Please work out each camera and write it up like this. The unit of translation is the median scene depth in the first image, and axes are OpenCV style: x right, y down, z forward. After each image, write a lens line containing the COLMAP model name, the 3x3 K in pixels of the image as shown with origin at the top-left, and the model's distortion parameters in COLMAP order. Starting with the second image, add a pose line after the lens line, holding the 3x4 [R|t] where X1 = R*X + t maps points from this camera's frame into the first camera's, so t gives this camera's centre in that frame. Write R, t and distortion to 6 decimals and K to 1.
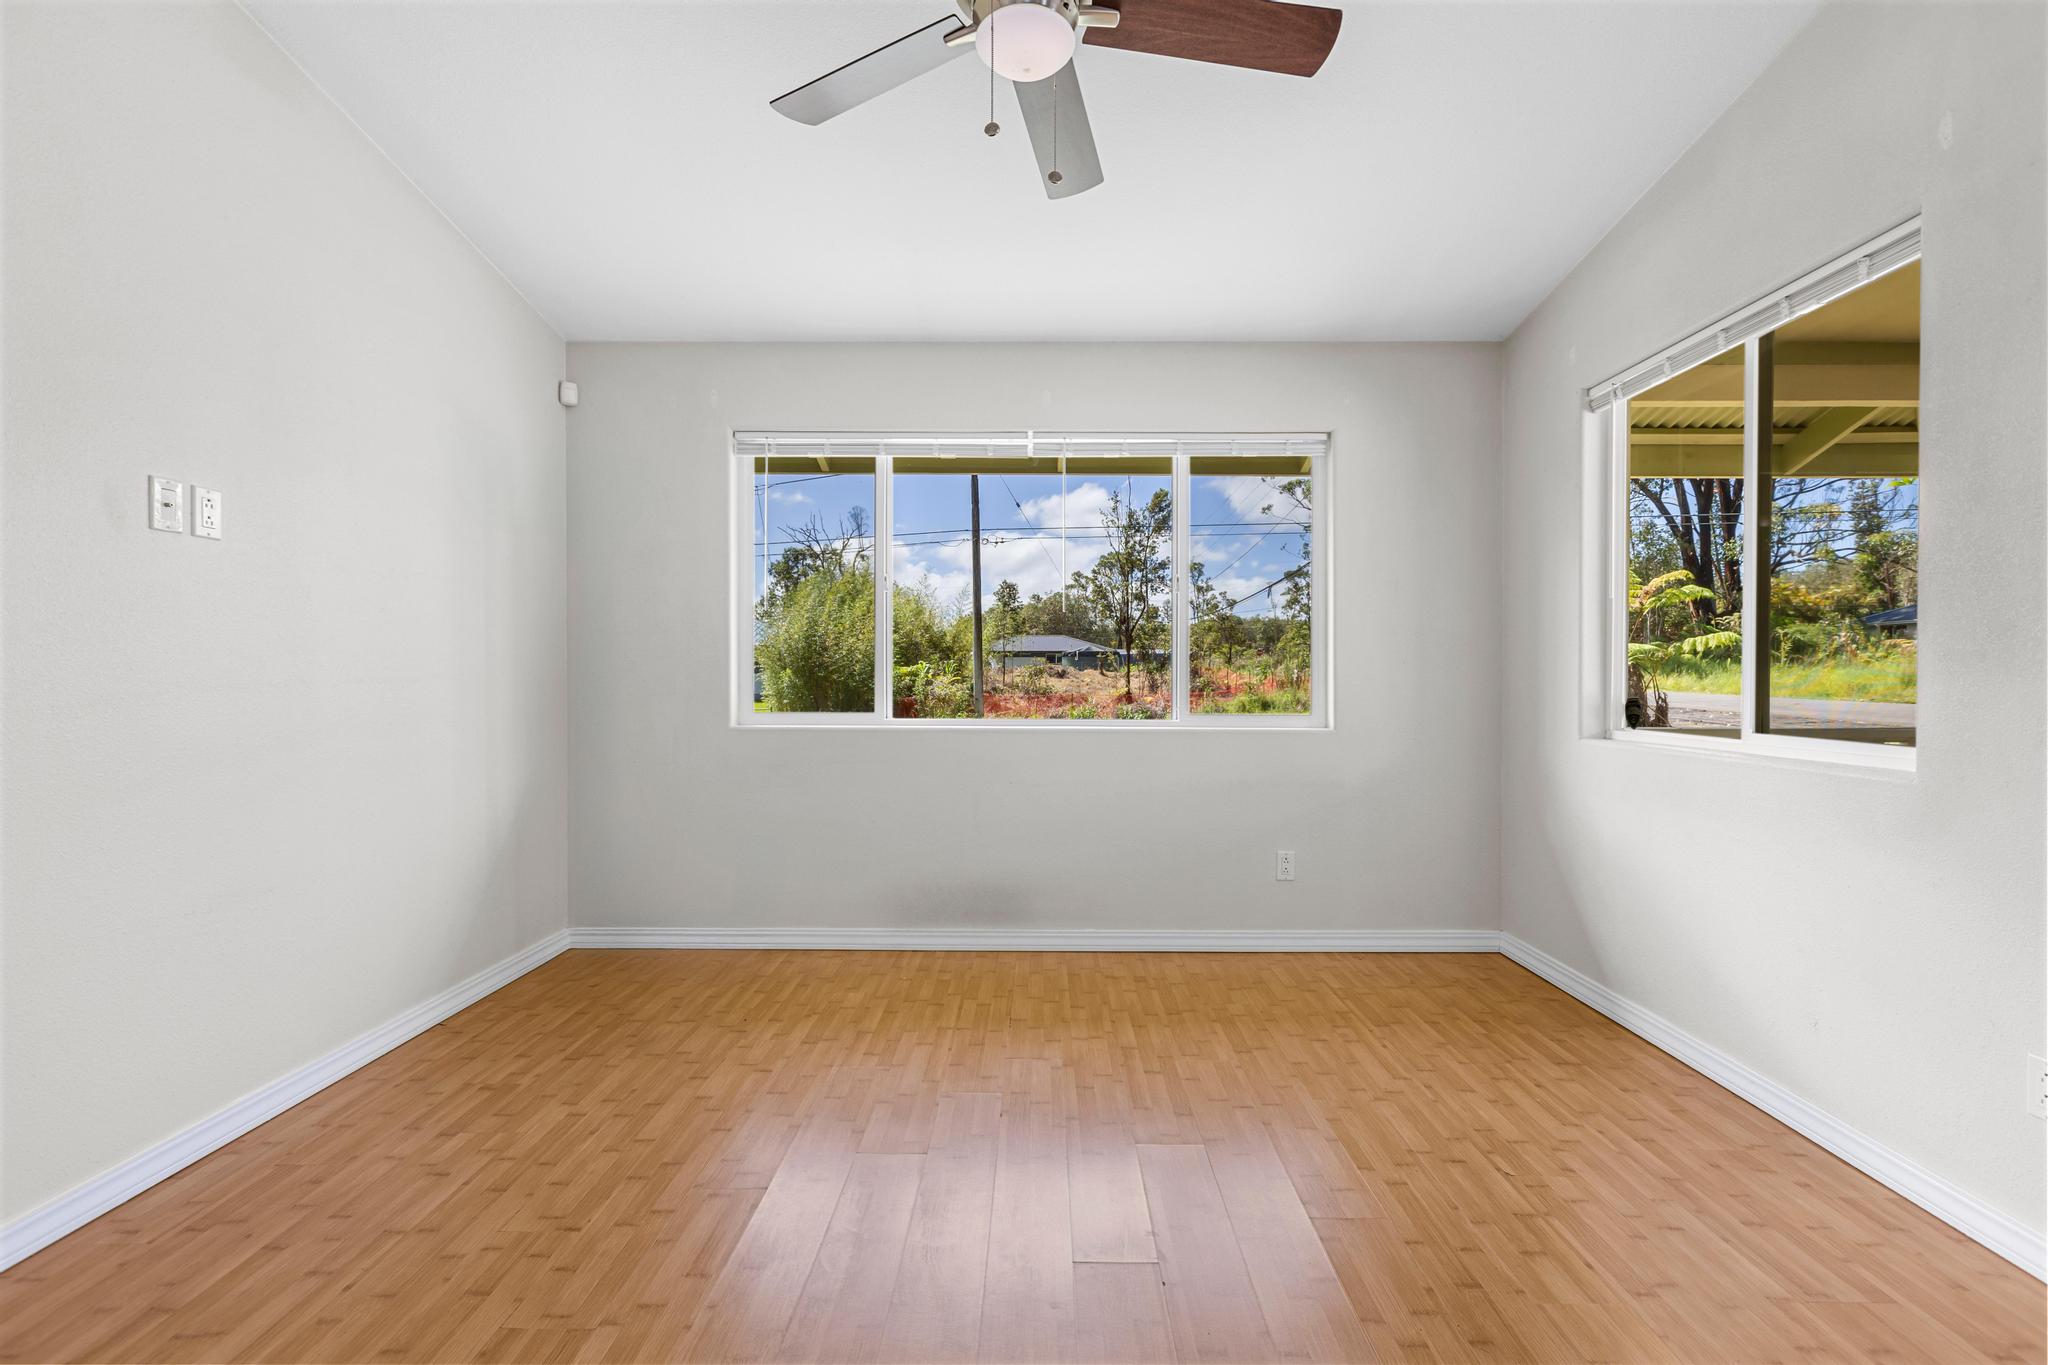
lens RADIAL K [[914.9, 0, 1034.9], [0, 914.9, 668.7], [0, 0, 1]] dist [0.004183, -0.001802]
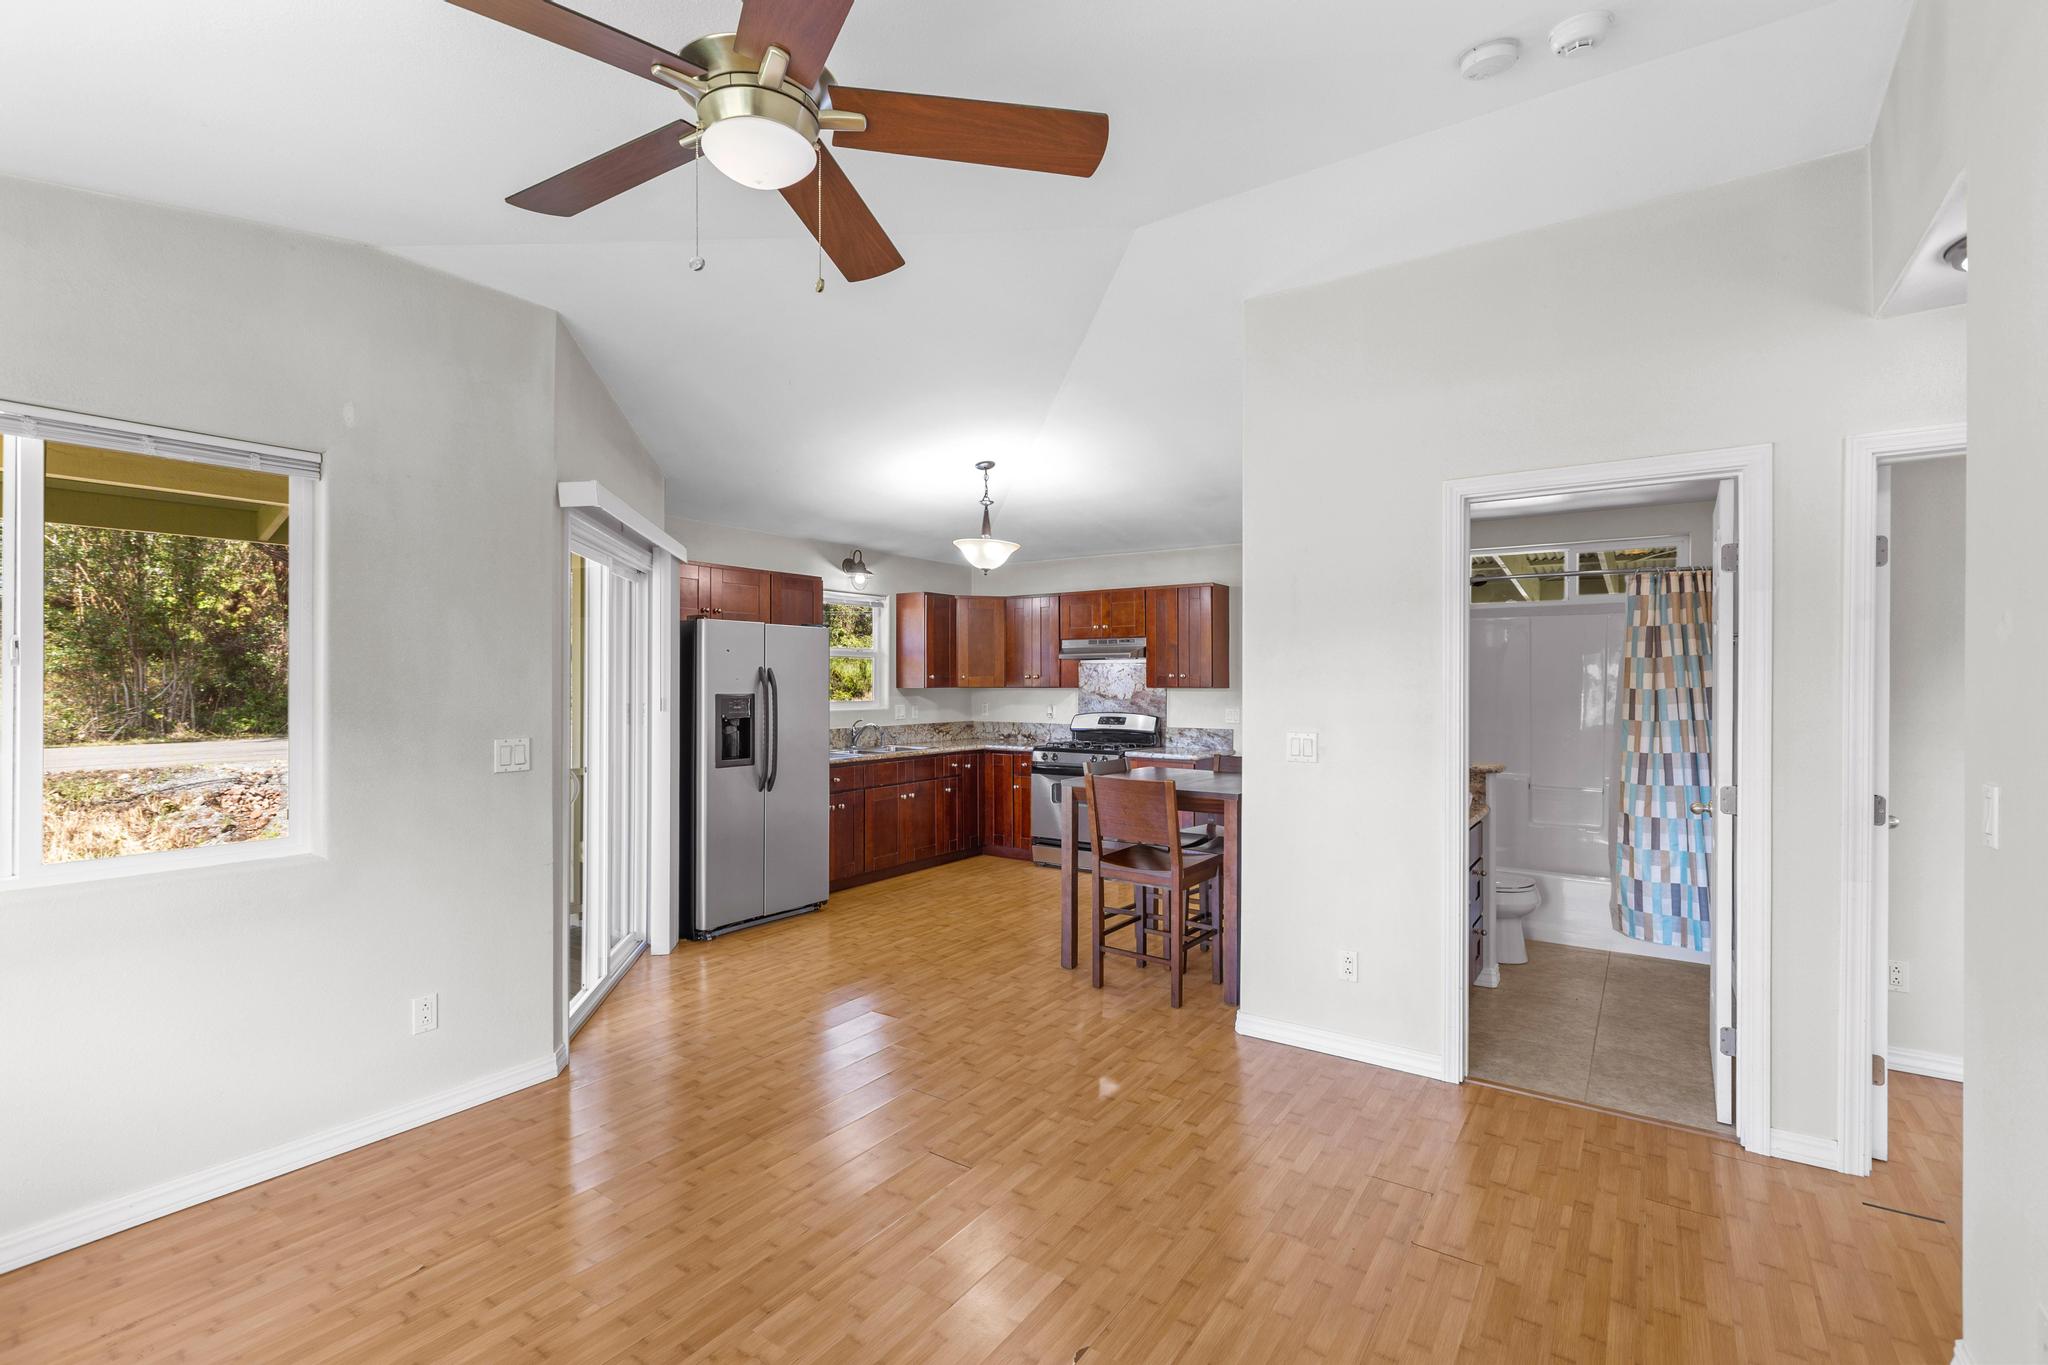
lens RADIAL K [[914.9, 0, 1026.8], [0, 914.9, 678.8], [0, 0, 1]] dist [0.004183, -0.001802]
pose [[-0.827577, -0.001108, 0.561351, -0.406567], [-0.007115, 0.999938, -0.008516, -0.086176], [-0.561307, -0.011042, -0.827534, 0.882620]]
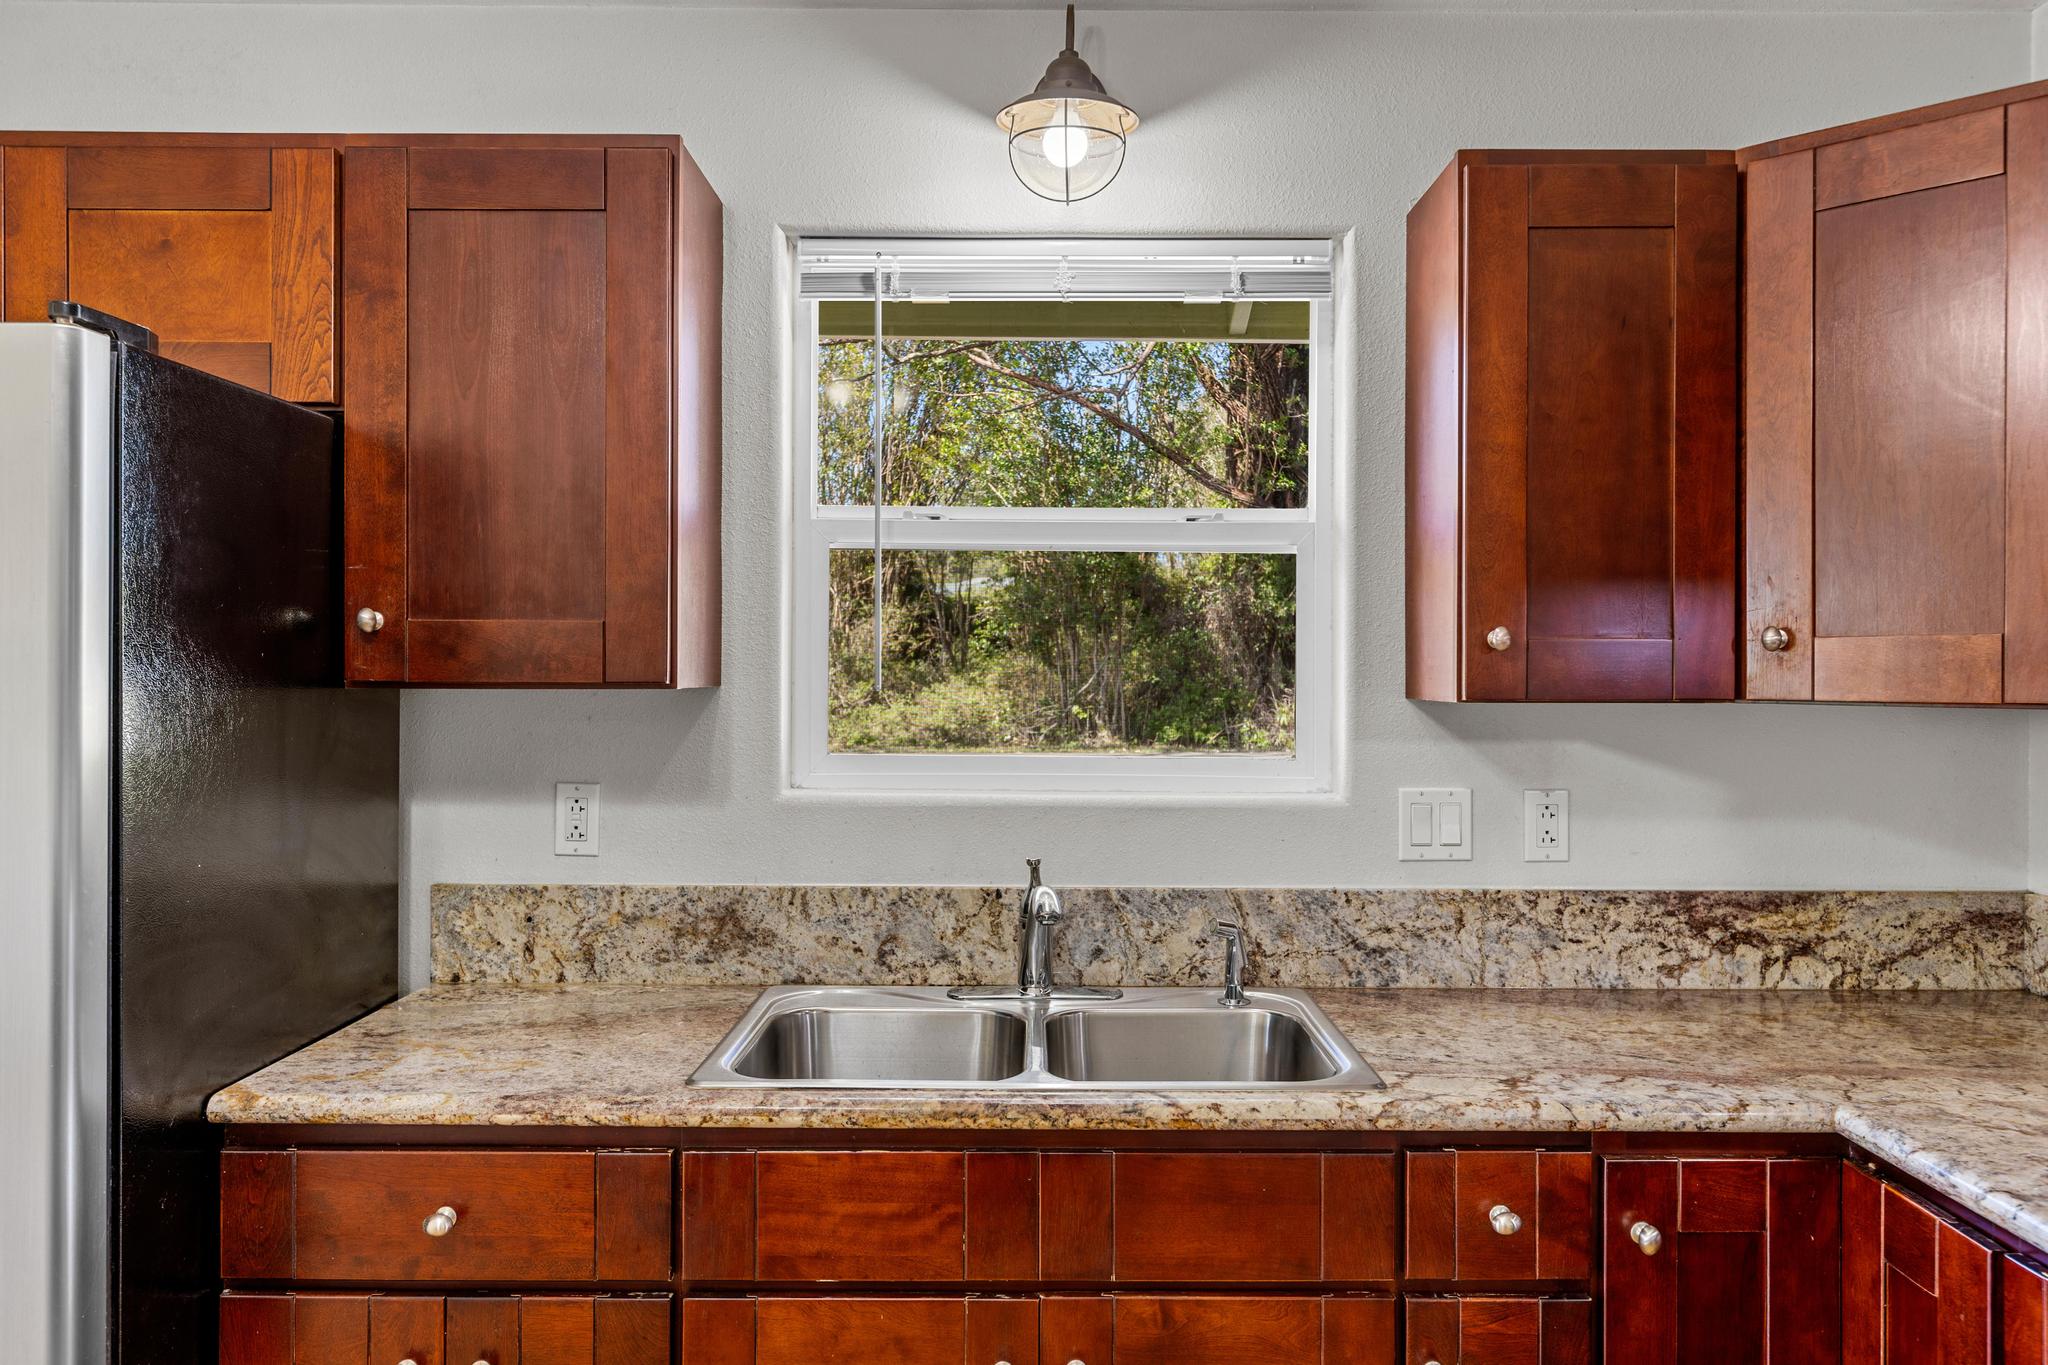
lens RADIAL K [[1483.4, 0, 1014.9], [0, 1483.4, 671.8], [0, 0, 1]] dist [-0.001220, -0.004230]
pose [[-0.010028, -0.004435, 0.999940, 0.382925], [-0.012980, 0.999906, 0.004305, -0.093451], [-0.999865, -0.012936, -0.010084, -0.550026]]
